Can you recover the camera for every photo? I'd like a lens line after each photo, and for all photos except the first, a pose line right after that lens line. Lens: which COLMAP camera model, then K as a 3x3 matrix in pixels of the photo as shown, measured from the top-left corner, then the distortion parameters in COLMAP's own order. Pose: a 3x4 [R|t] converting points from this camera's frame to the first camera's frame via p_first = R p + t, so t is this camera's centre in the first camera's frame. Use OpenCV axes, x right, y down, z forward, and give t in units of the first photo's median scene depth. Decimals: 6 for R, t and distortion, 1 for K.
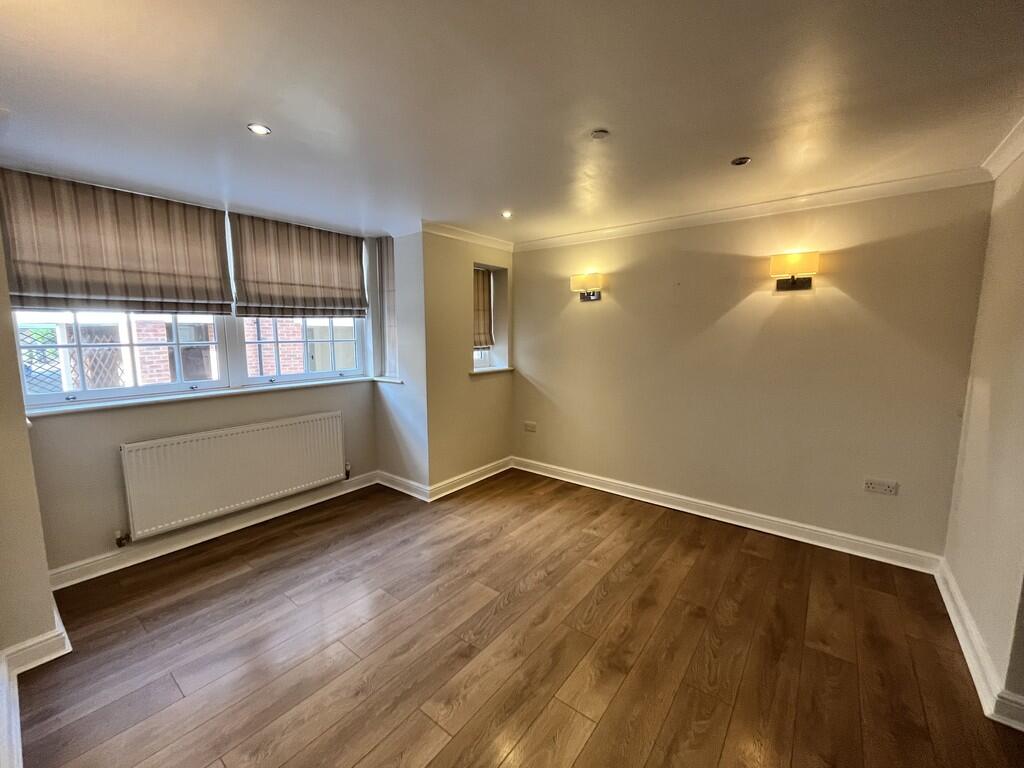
lens RADIAL K [[413.6, 0, 510.6], [0, 413.6, 386.8], [0, 0, 1]] dist [-0.002802, 0.000314]
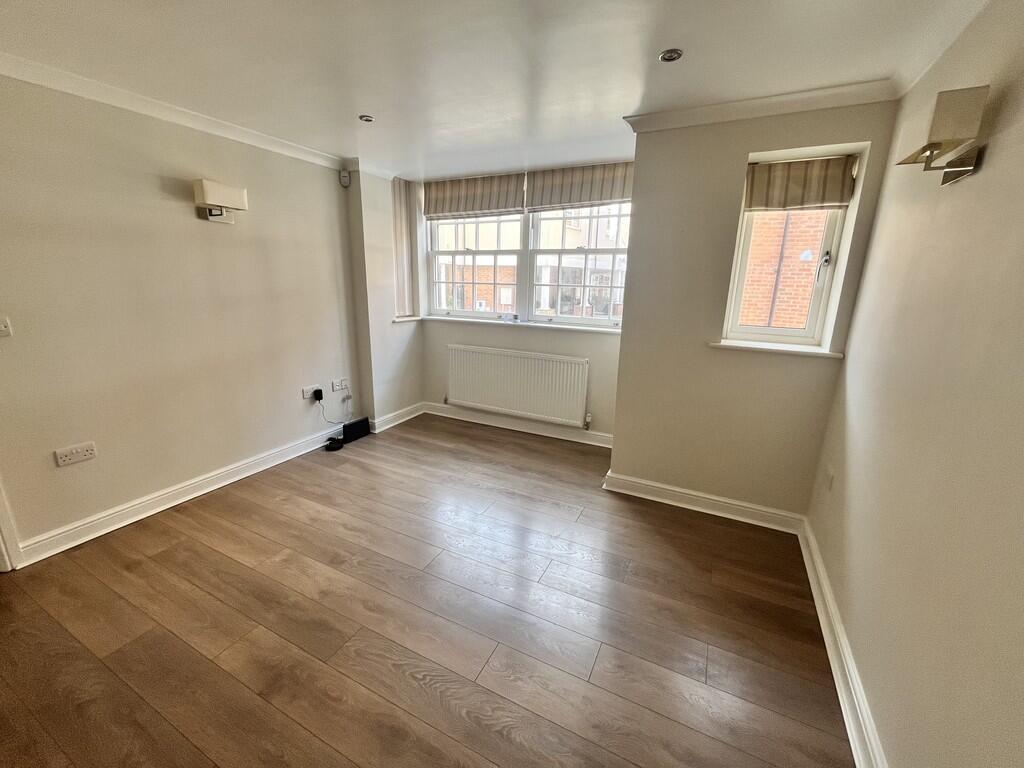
lens RADIAL K [[413.6, 0, 510.6], [0, 413.6, 386.7], [0, 0, 1]] dist [-0.002802, 0.000314]
pose [[0.193155, 0.254278, -0.947646, 0.755445], [-0.148341, 0.962301, 0.227975, -0.116981], [0.969890, 0.096540, 0.223593, 0.937514]]
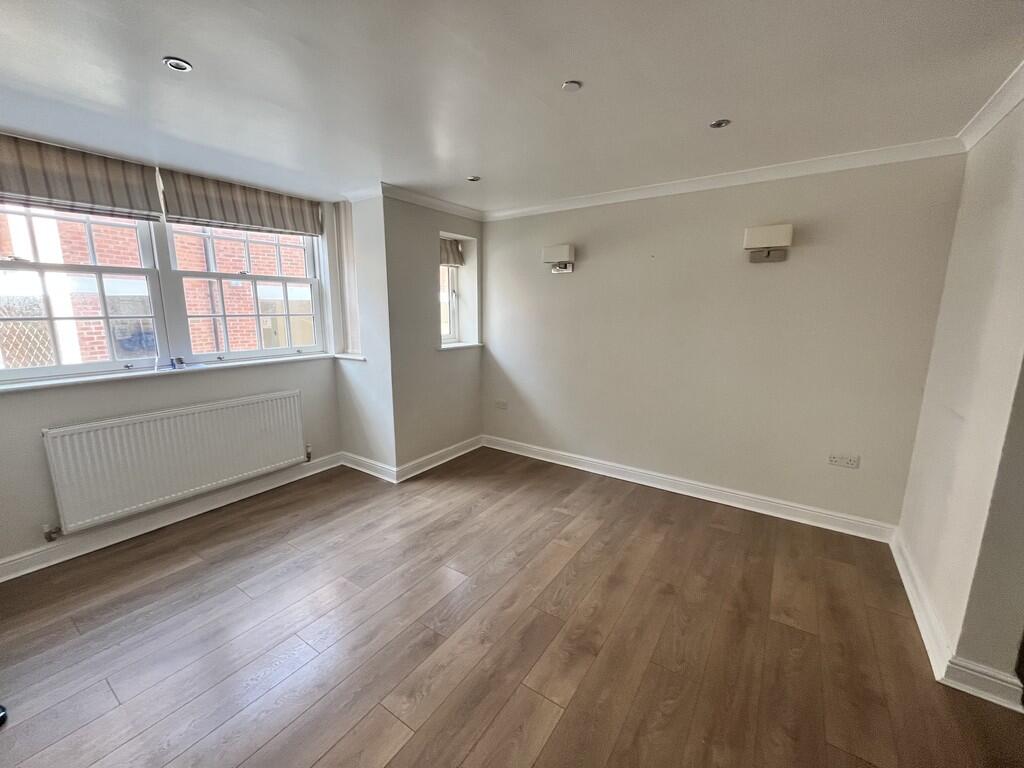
lens RADIAL K [[413.6, 0, 511.8], [0, 413.6, 385.1], [0, 0, 1]] dist [-0.002802, 0.000314]
pose [[0.997934, -0.007952, 0.063747, 0.018135], [0.004514, 0.998536, 0.053903, -0.001824], [-0.064082, -0.053504, 0.996509, 0.049802]]
